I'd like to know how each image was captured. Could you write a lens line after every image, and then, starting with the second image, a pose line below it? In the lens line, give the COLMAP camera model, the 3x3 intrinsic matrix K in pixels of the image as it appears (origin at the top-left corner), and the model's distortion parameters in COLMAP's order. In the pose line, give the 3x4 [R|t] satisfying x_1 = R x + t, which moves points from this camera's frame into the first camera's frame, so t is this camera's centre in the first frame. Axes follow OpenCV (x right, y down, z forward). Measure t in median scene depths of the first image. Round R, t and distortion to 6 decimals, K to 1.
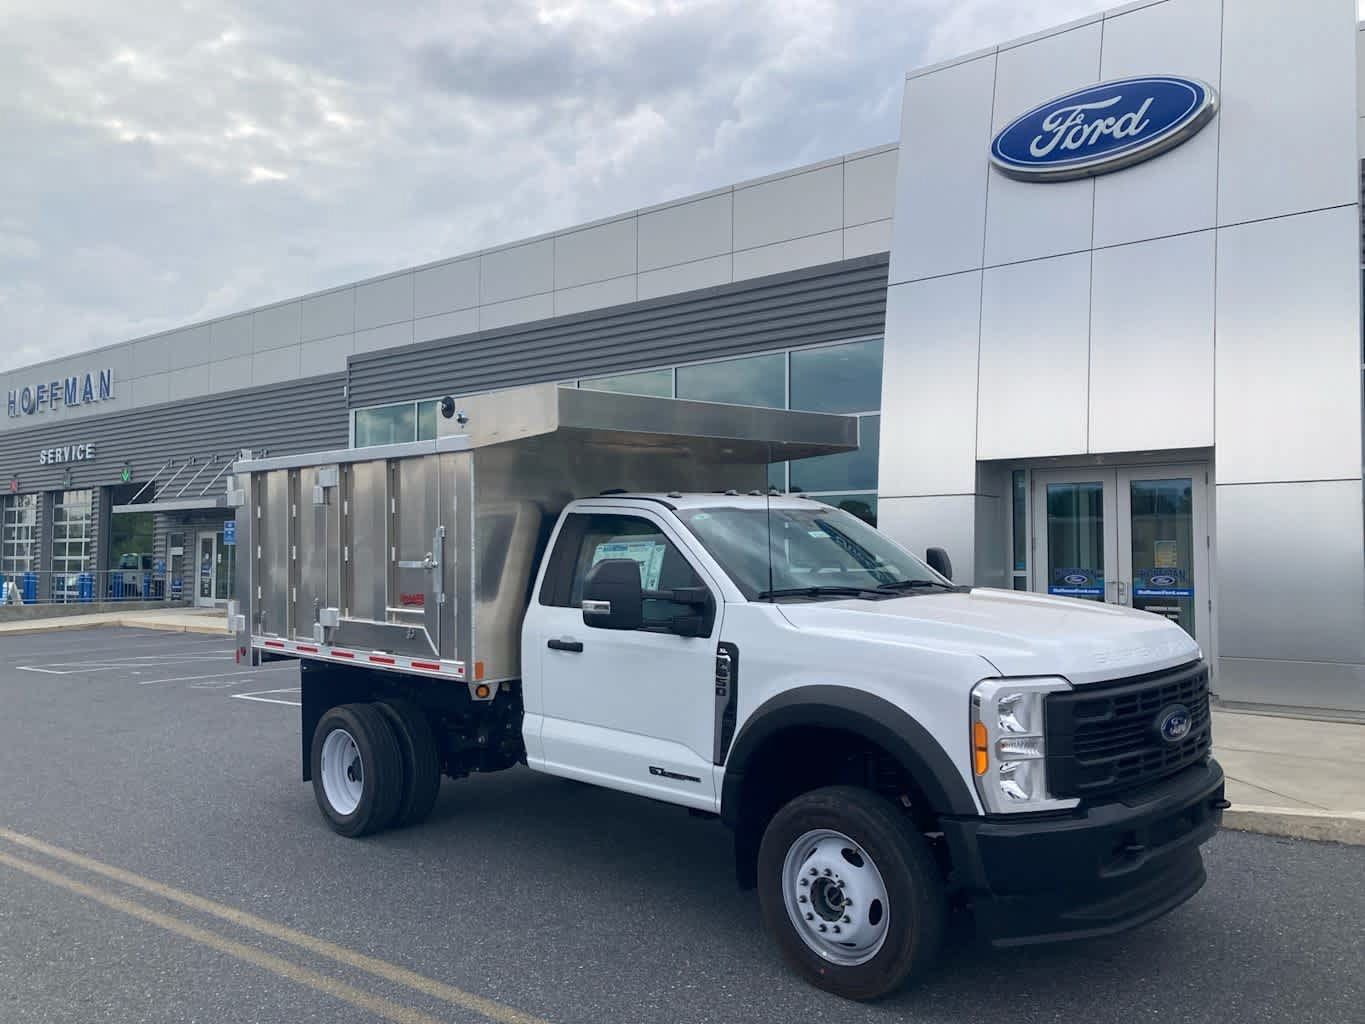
lens RADIAL K [[1107.2, 0, 683.2], [0, 1107.2, 520.5], [0, 0, 1]] dist [0.045674, -0.051294]
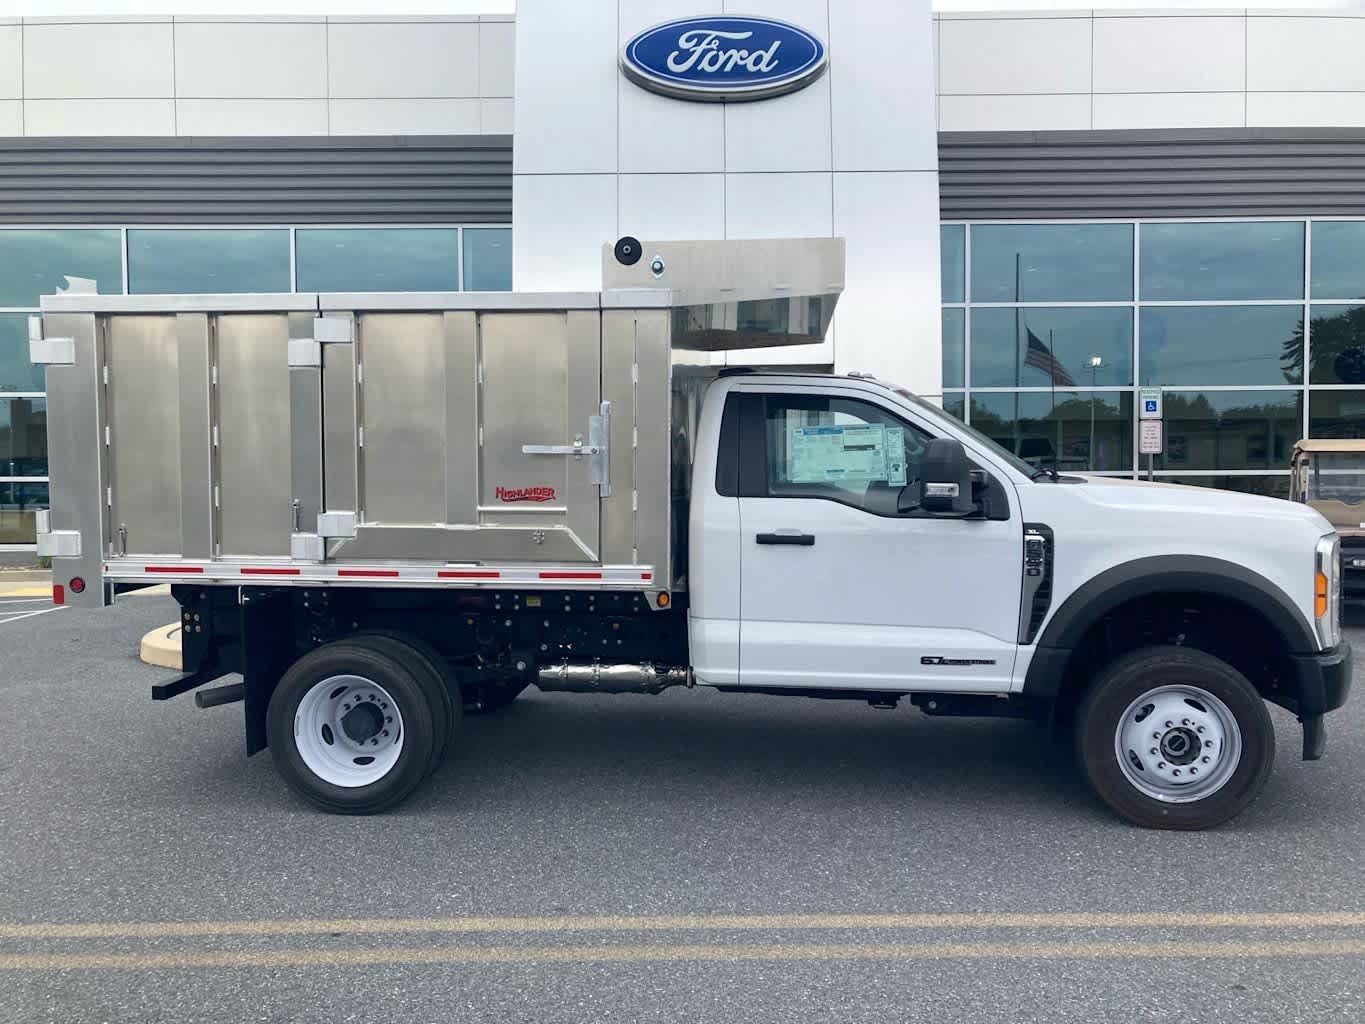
lens RADIAL K [[1099.4, 0, 682.5], [0, 1099.4, 512.0], [0, 0, 1]] dist [0.045980, -0.050247]
pose [[0.775989, -0.028792, 0.630090, -0.690628], [-0.016720, 0.997668, 0.066180, 0.031901], [-0.630525, -0.061890, 0.773697, 0.348224]]
